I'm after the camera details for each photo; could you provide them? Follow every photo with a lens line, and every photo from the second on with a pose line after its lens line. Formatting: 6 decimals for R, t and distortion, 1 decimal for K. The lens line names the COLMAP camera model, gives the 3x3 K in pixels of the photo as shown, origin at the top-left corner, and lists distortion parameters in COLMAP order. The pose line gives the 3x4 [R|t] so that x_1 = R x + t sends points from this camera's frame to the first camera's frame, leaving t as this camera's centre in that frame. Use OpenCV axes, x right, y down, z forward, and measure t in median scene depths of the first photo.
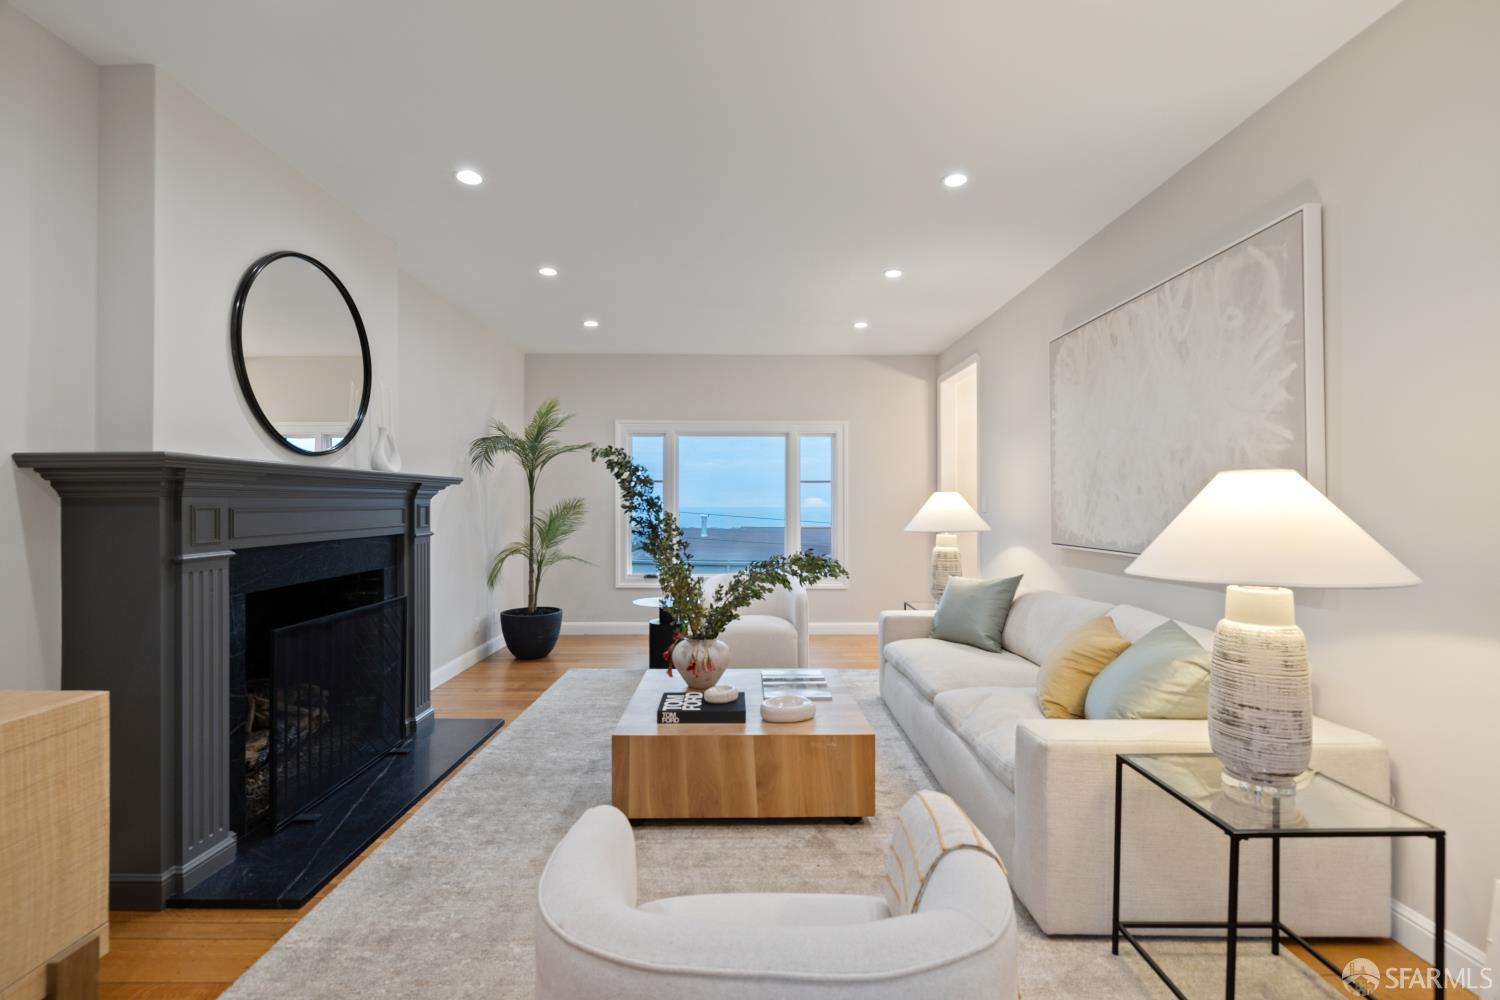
lens RADIAL K [[676.3, 0, 749.4], [0, 676.3, 502.3], [0, 0, 1]] dist [-0.006458, 0.000447]
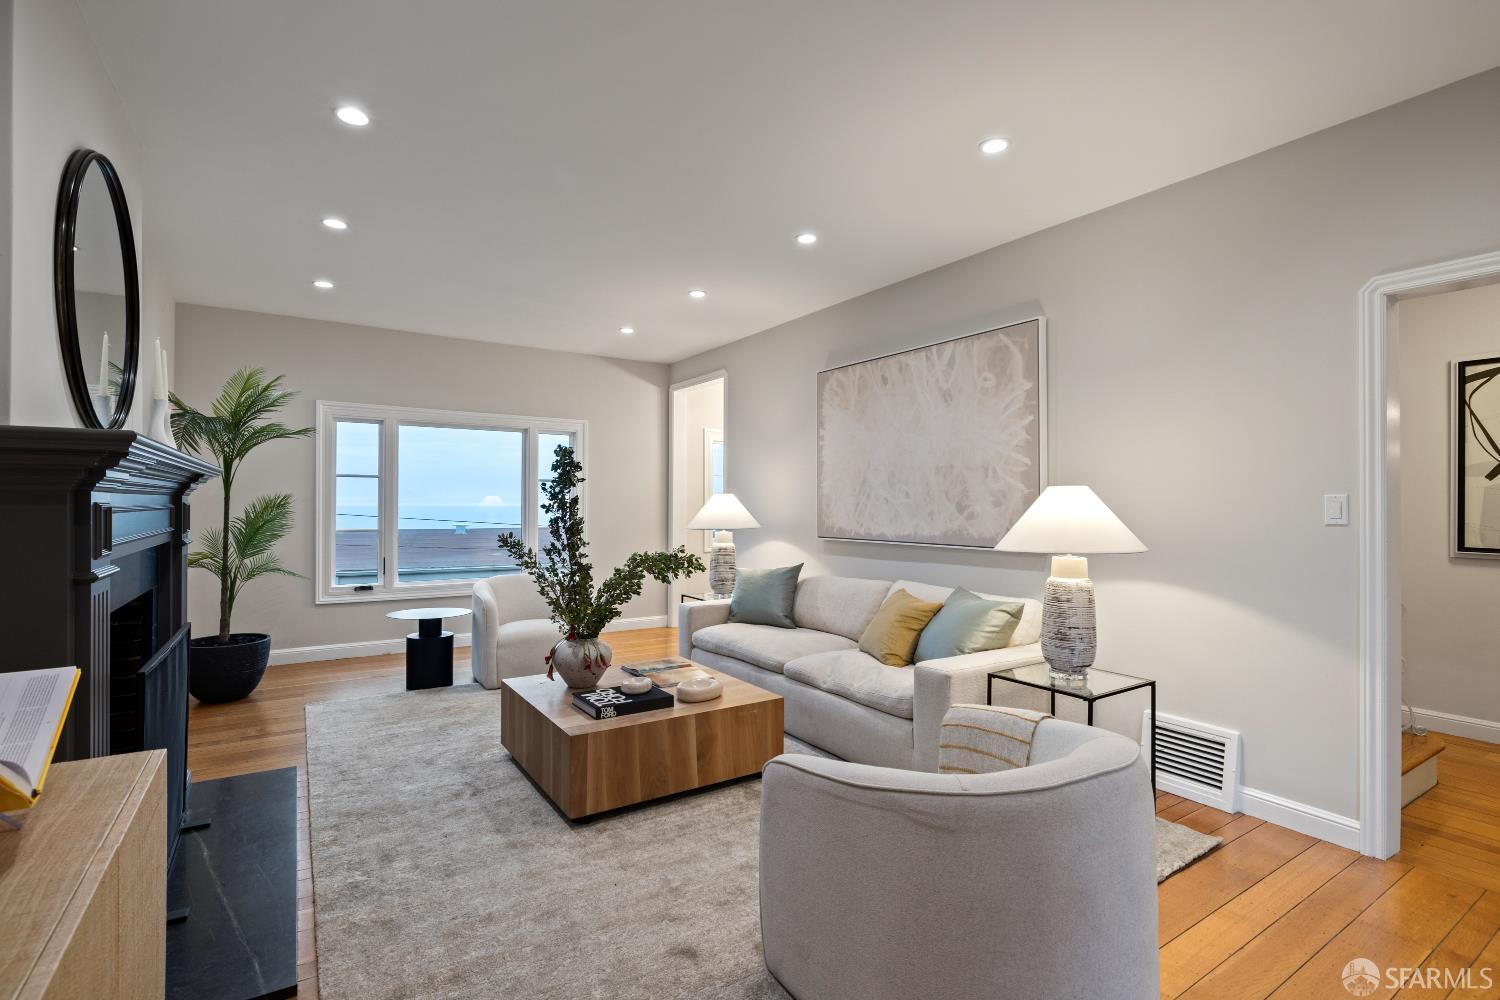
lens RADIAL K [[703.1, 0, 755.6], [0, 703.1, 504.2], [0, 0, 1]] dist [-0.011267, 0.000011]
pose [[0.836763, 0.004011, 0.547551, -0.482834], [-0.005752, 0.999982, 0.001465, 0.000109], [-0.547535, -0.004375, 0.836771, -0.010733]]
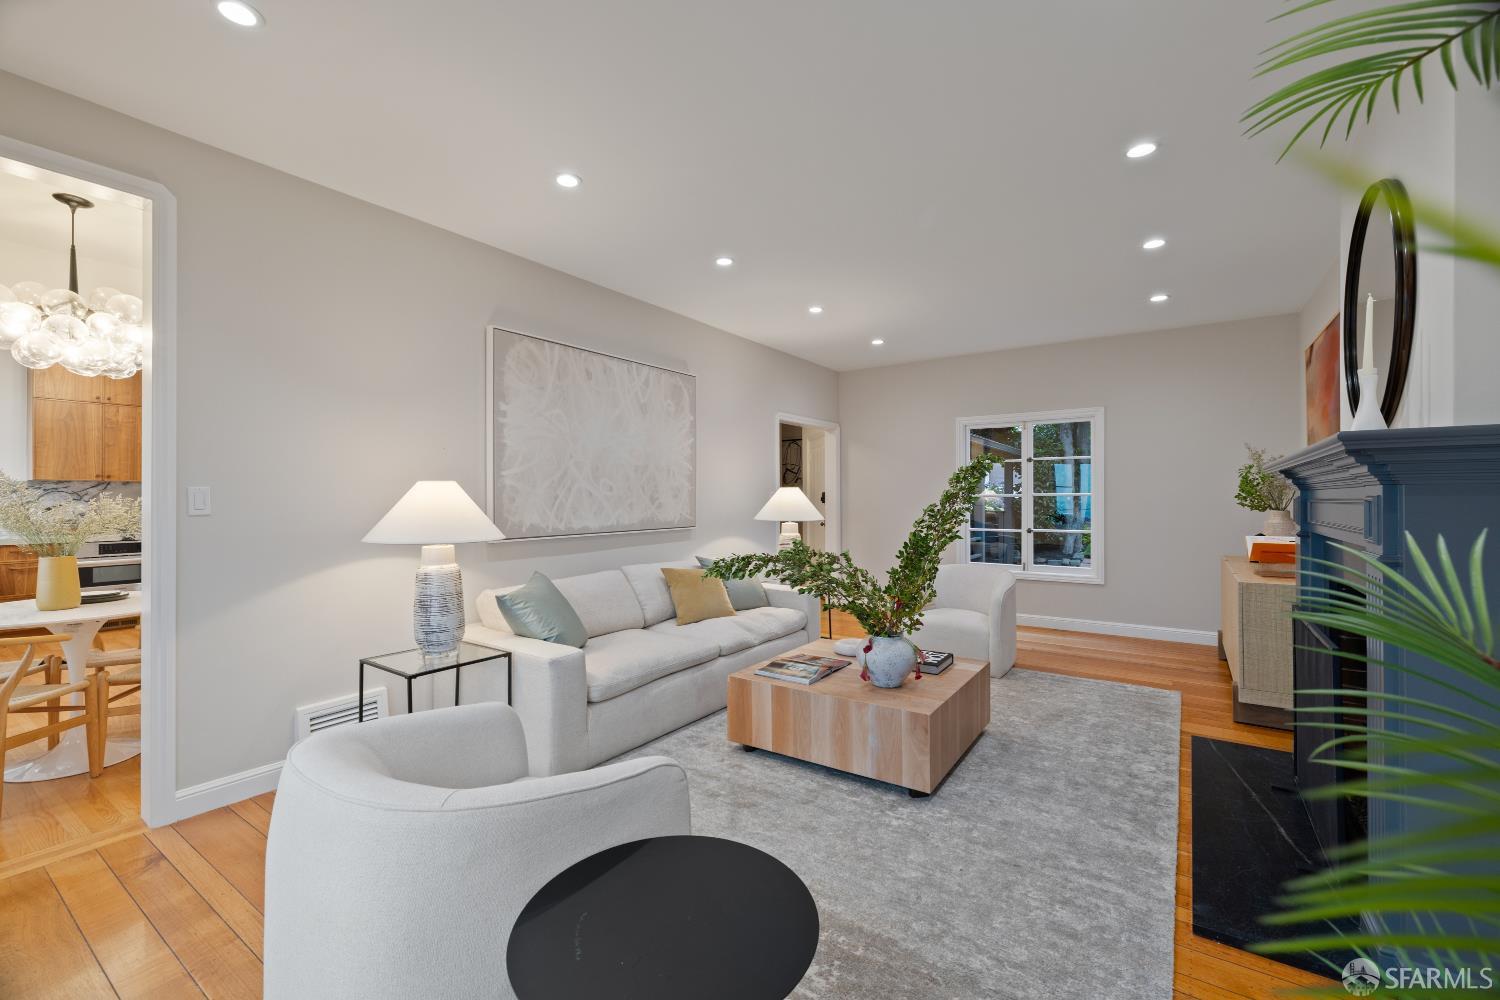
lens RADIAL K [[637.7, 0, 750.7], [0, 637.7, 496.7], [0, 0, 1]] dist [0.004971, 0.000534]
pose [[-0.819381, 0.002076, 0.573246, -0.504266], [0.000872, 0.999997, -0.002376, 0.003261], [-0.573249, -0.001446, -0.819380, 2.123922]]
